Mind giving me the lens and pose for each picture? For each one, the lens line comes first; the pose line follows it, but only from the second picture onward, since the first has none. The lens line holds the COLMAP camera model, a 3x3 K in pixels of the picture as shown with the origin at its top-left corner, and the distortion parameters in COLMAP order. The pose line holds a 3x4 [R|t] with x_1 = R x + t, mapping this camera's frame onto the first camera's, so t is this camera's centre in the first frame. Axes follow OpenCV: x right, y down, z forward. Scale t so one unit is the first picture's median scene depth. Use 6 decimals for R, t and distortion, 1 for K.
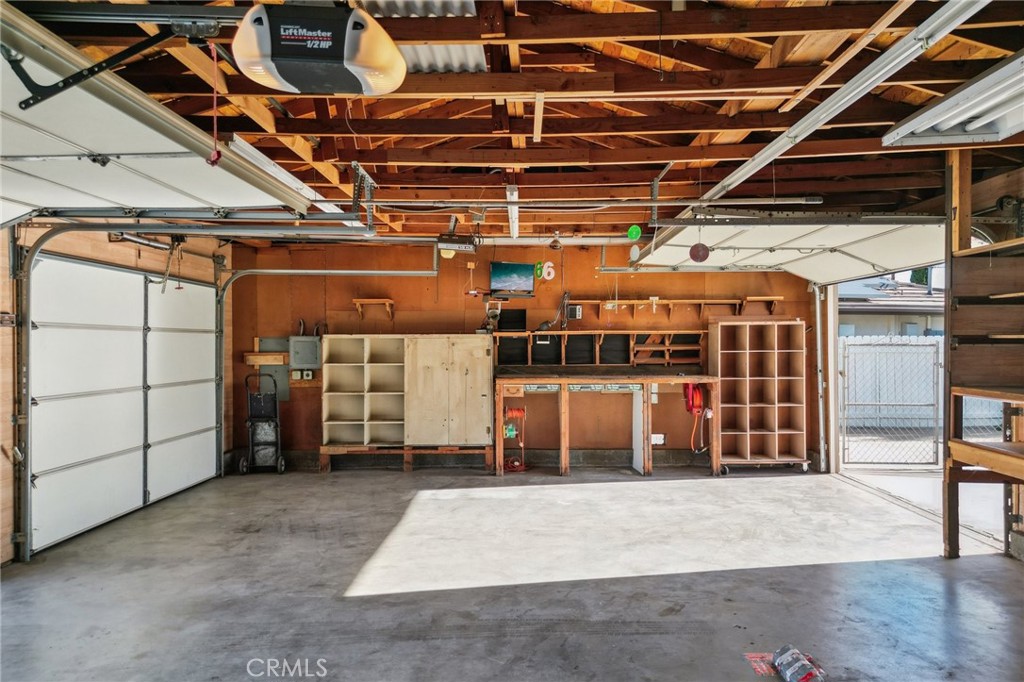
lens RADIAL K [[732.8, 0, 504.4], [0, 732.8, 341.7], [0, 0, 1]] dist [0.004453, -0.001987]
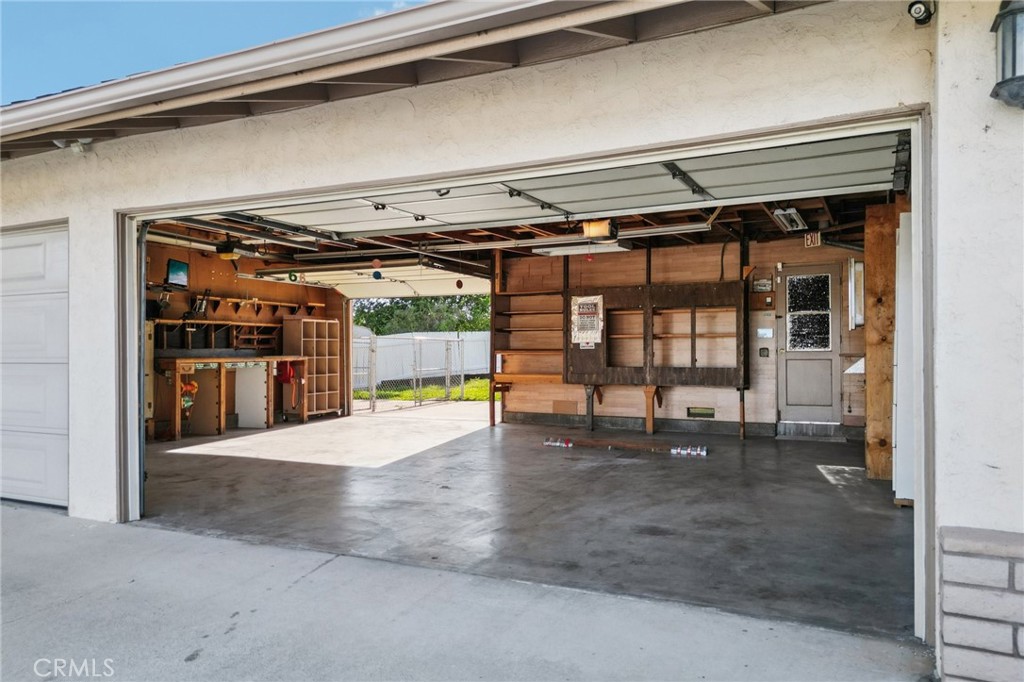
lens RADIAL K [[733.4, 0, 515.0], [0, 733.4, 342.0], [0, 0, 1]] dist [0.040445, -0.003719]
pose [[0.420852, 0.011589, 0.907055, -1.405878], [0.000322, 0.999916, -0.012925, 0.062490], [-0.907129, 0.005731, 0.420814, -0.012217]]
